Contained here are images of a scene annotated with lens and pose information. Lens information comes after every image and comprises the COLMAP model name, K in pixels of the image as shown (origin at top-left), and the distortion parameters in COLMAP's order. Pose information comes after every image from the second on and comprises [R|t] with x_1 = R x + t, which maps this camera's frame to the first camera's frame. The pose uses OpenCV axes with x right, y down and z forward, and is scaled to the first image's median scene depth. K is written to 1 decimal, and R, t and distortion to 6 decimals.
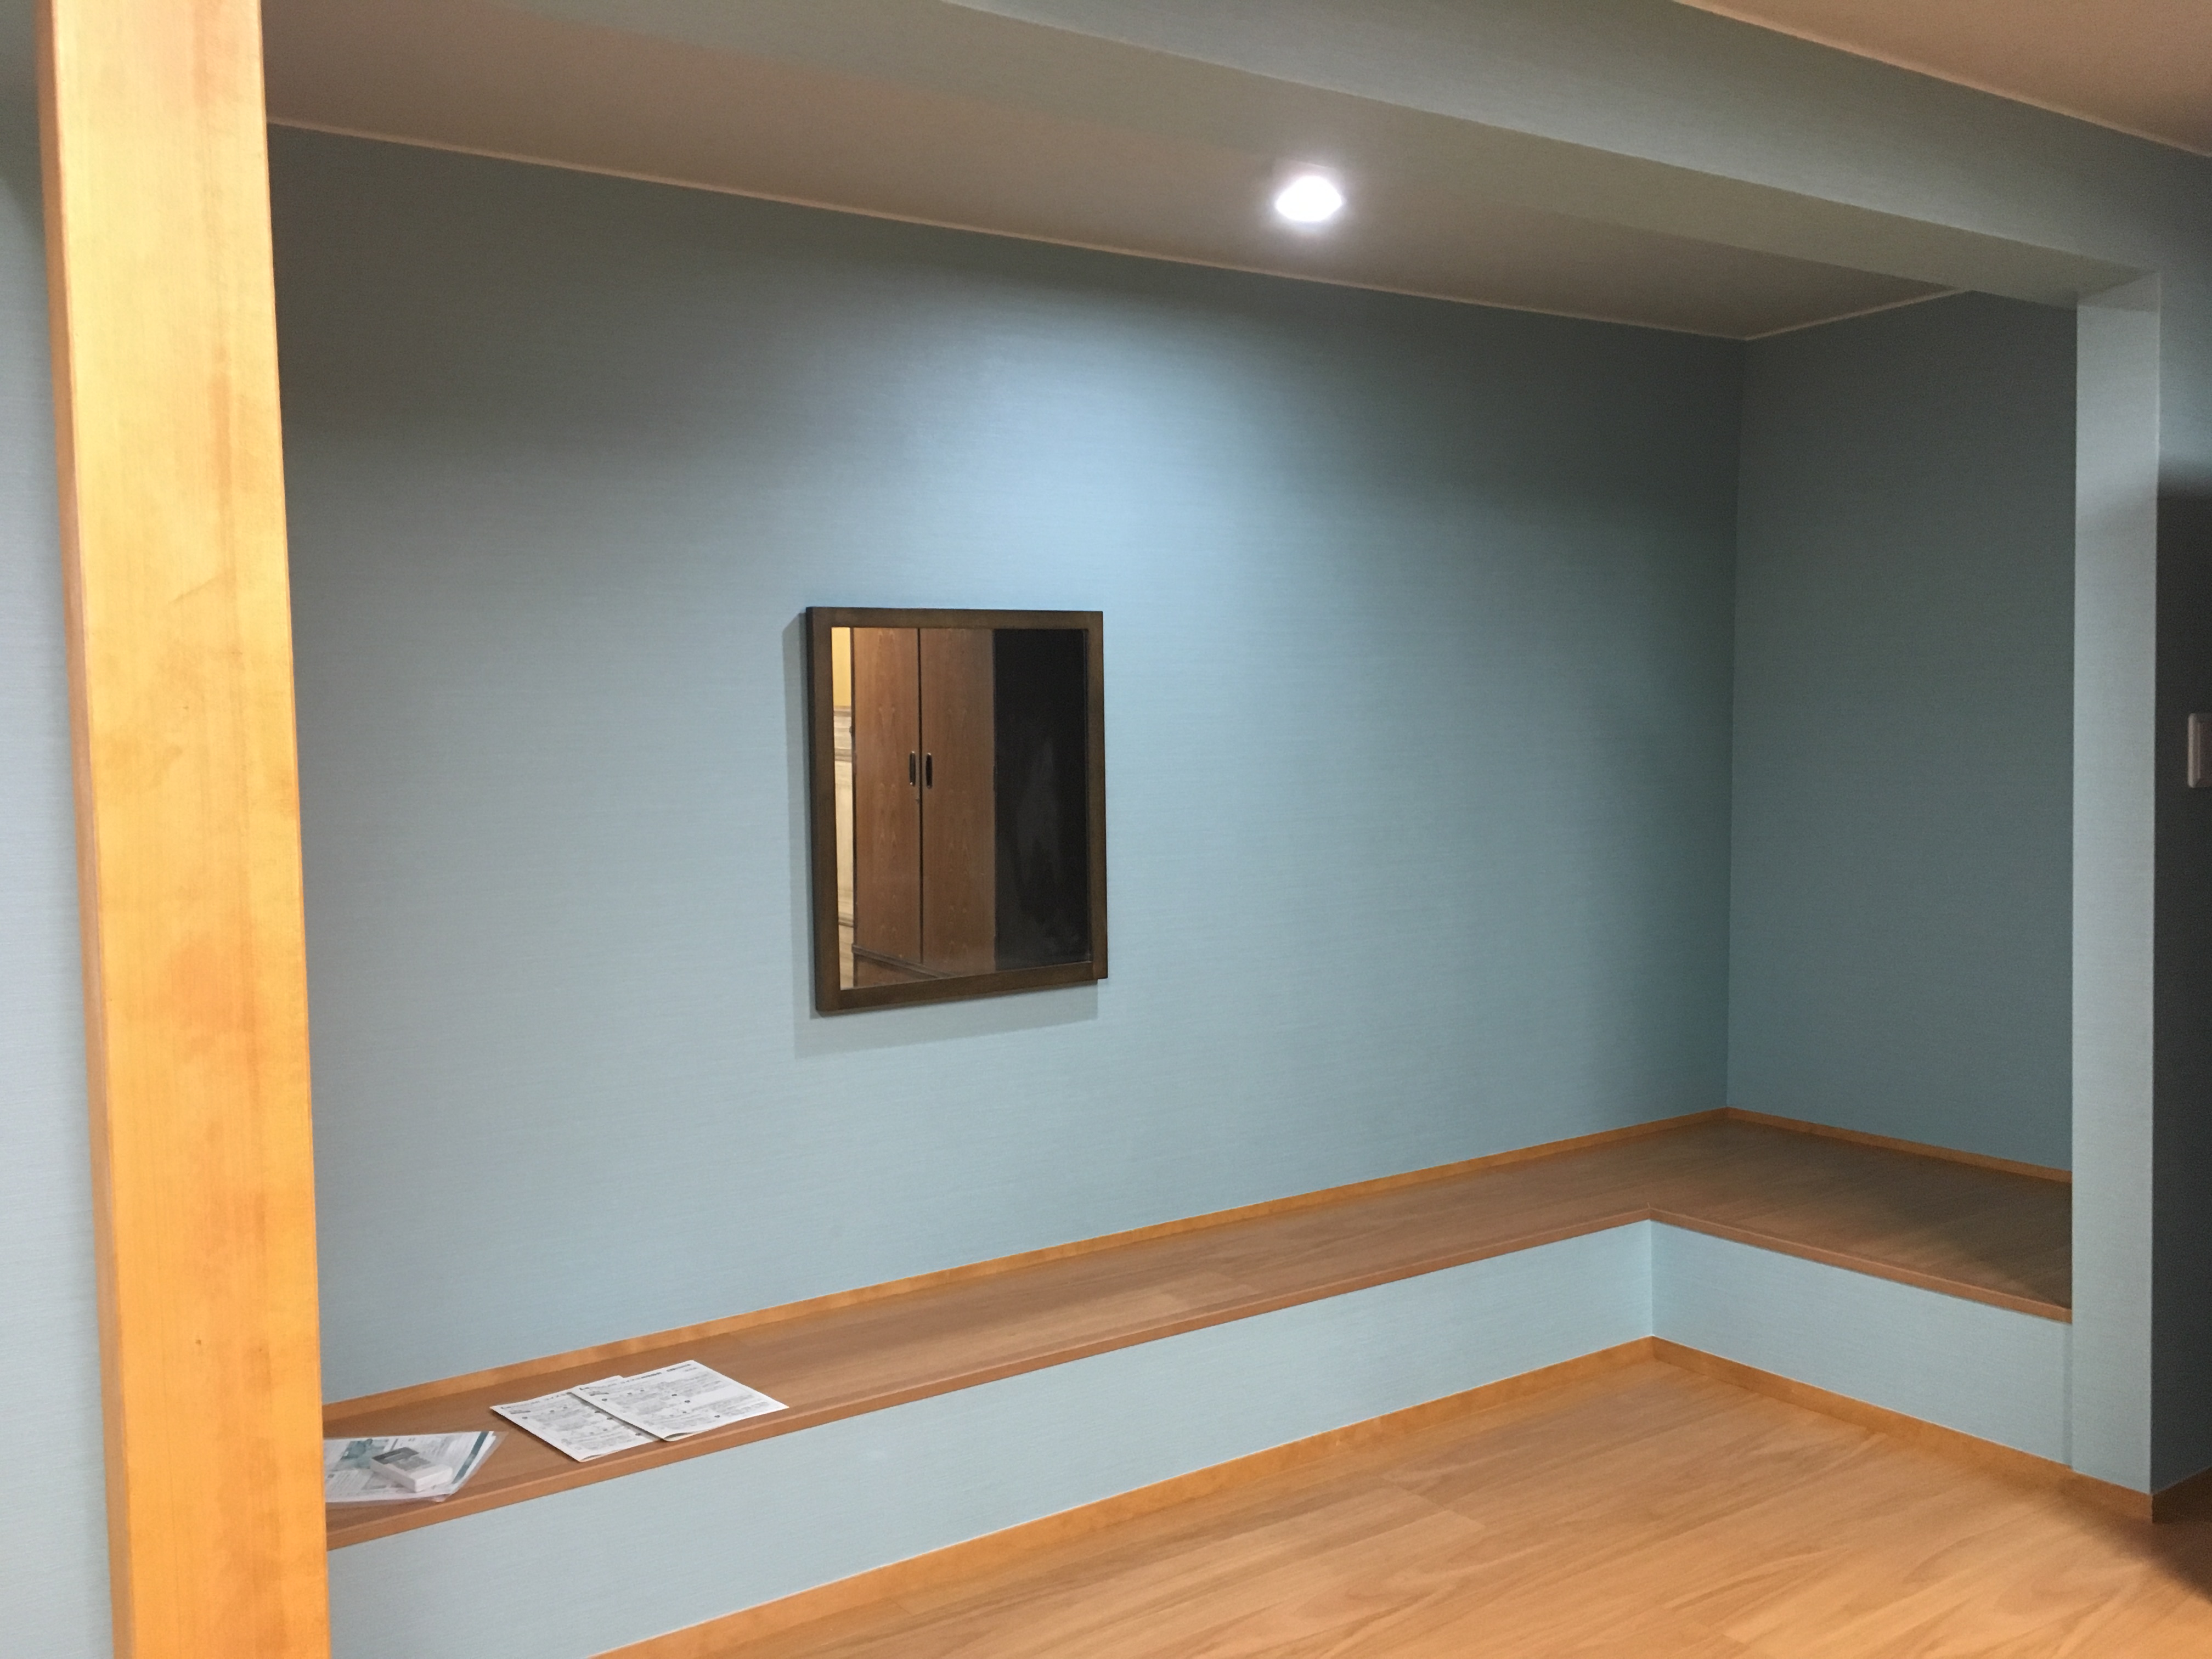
lens RADIAL K [[1854.6, 0, 1104.8], [0, 1854.6, 820.0], [0, 0, 1]] dist [0.055162, -0.018467]
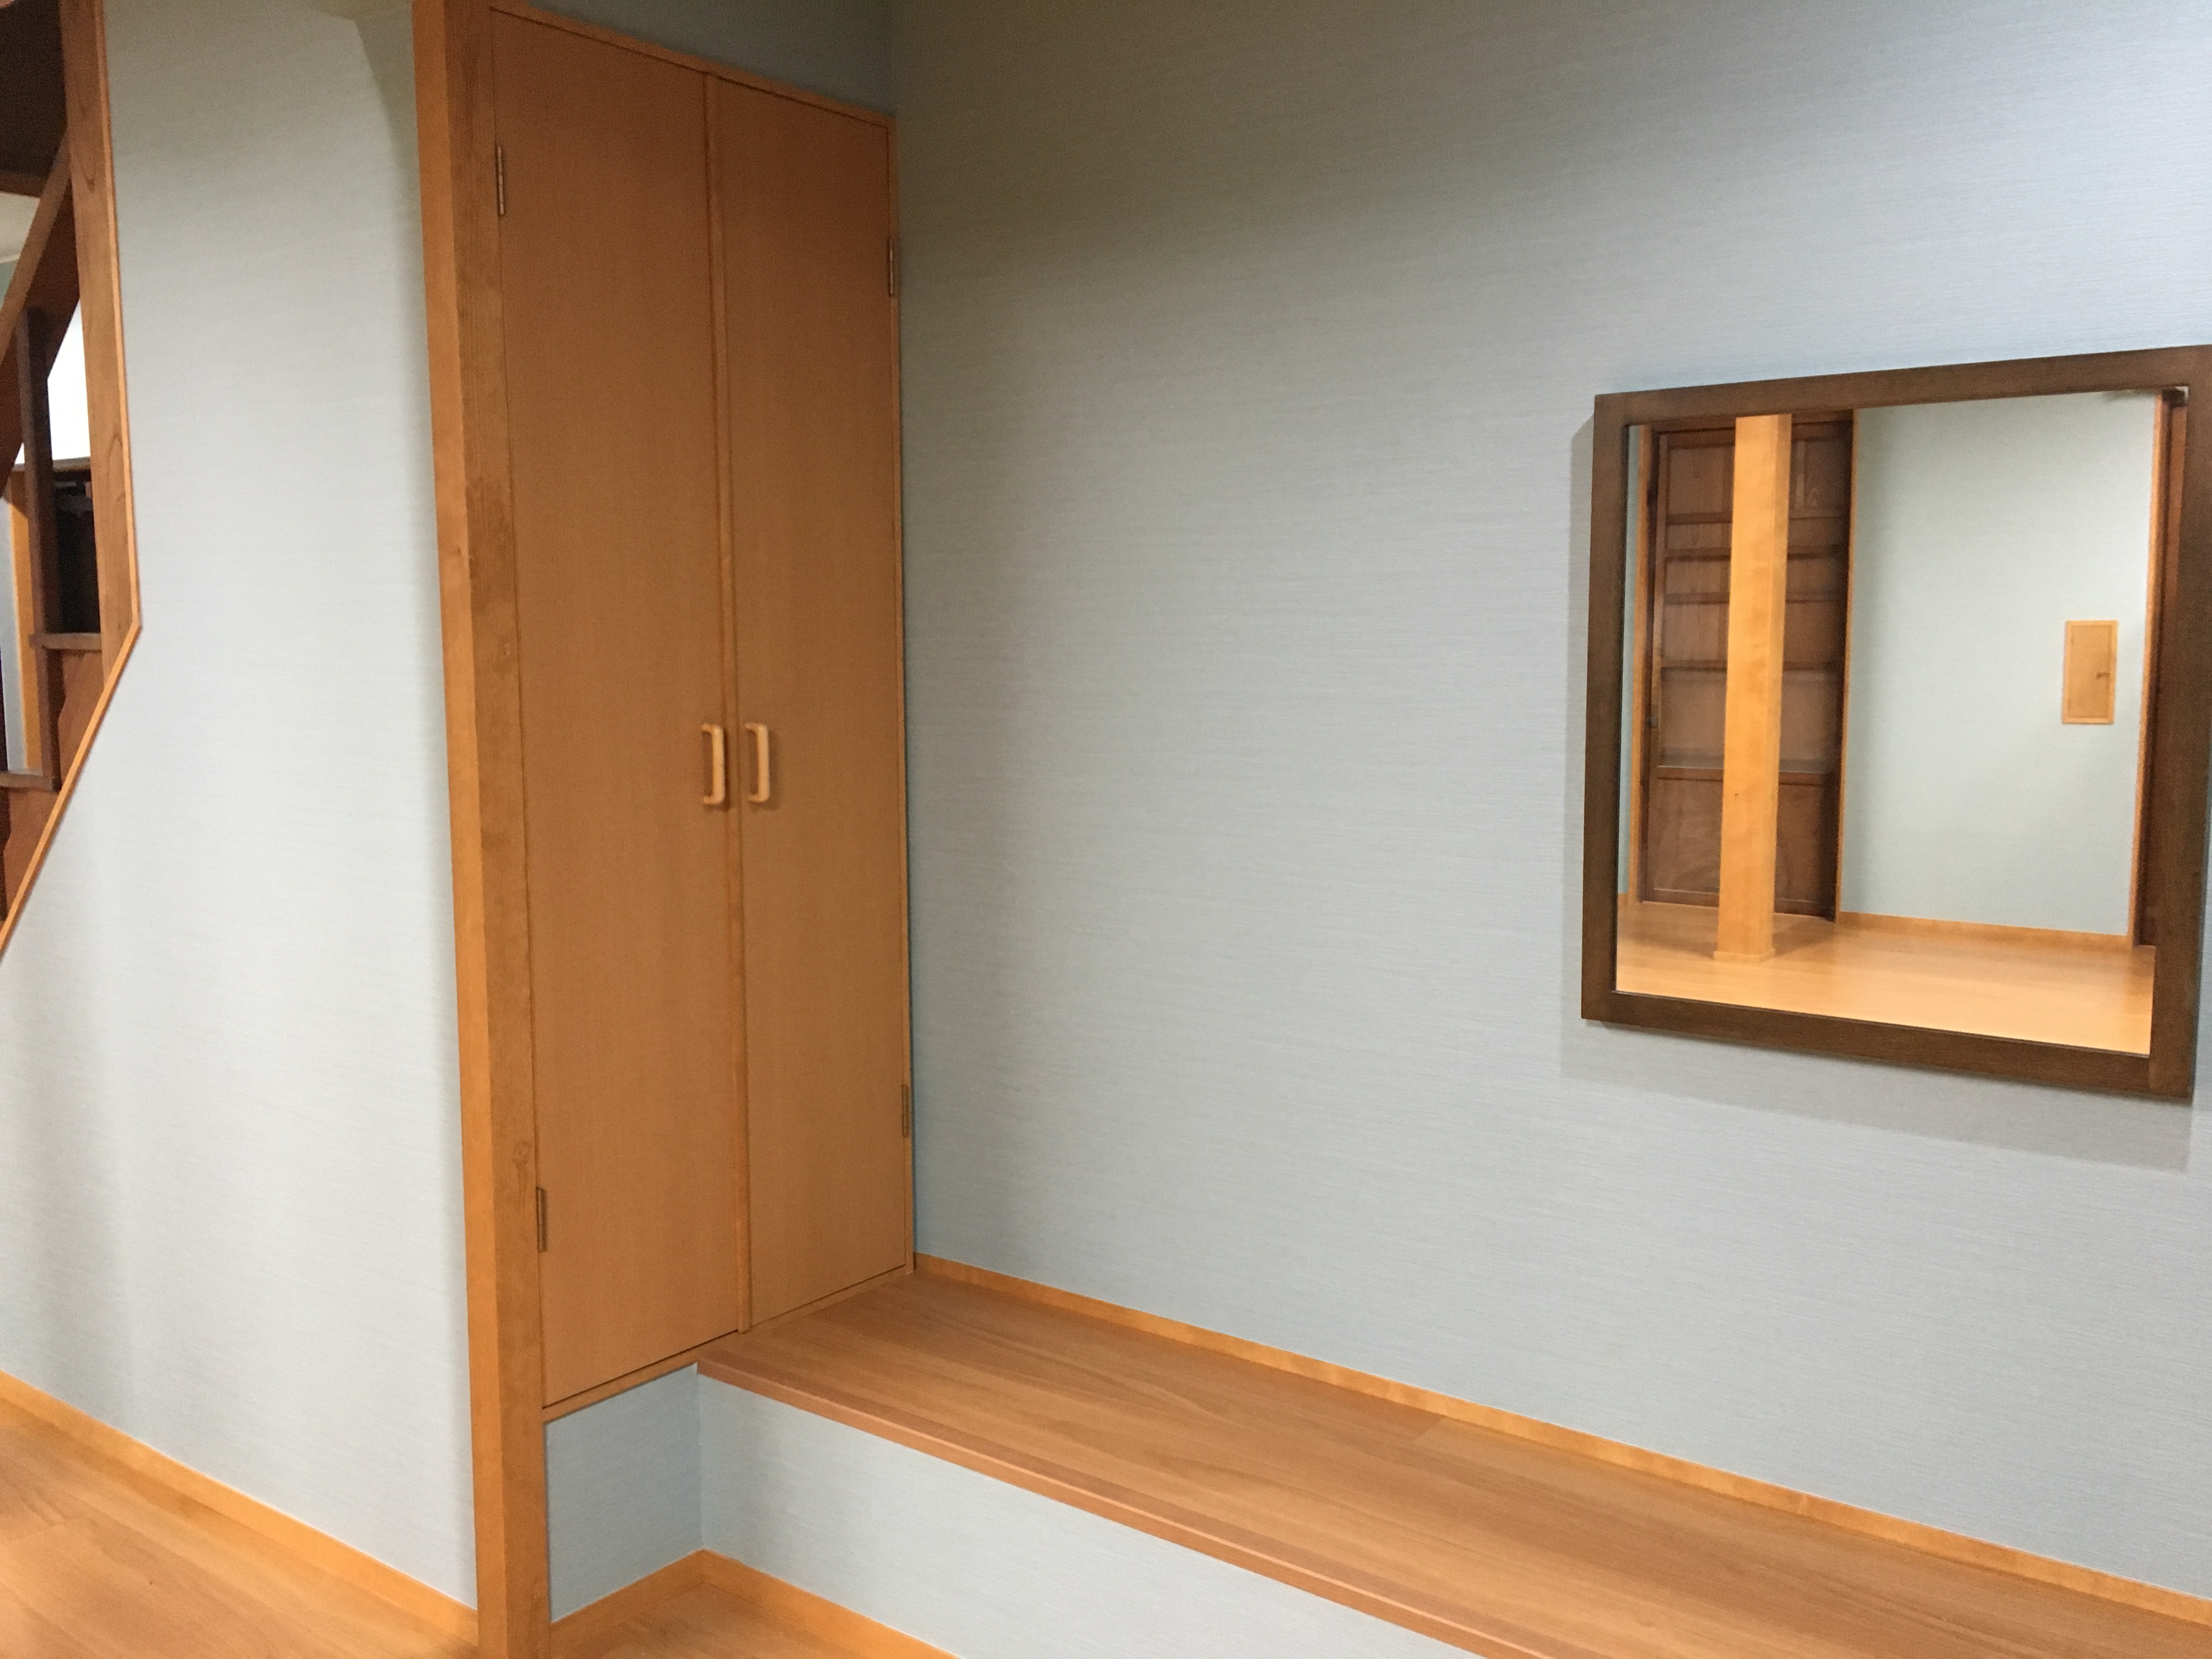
lens RADIAL K [[1854.6, 0, 1105.8], [0, 1854.6, 830.7], [0, 0, 1]] dist [0.055162, -0.018467]
pose [[0.319648, 0.128004, -0.938850, 0.472971], [-0.049358, 0.991737, 0.118410, -0.038402], [0.946250, 0.008490, 0.323325, 0.723690]]
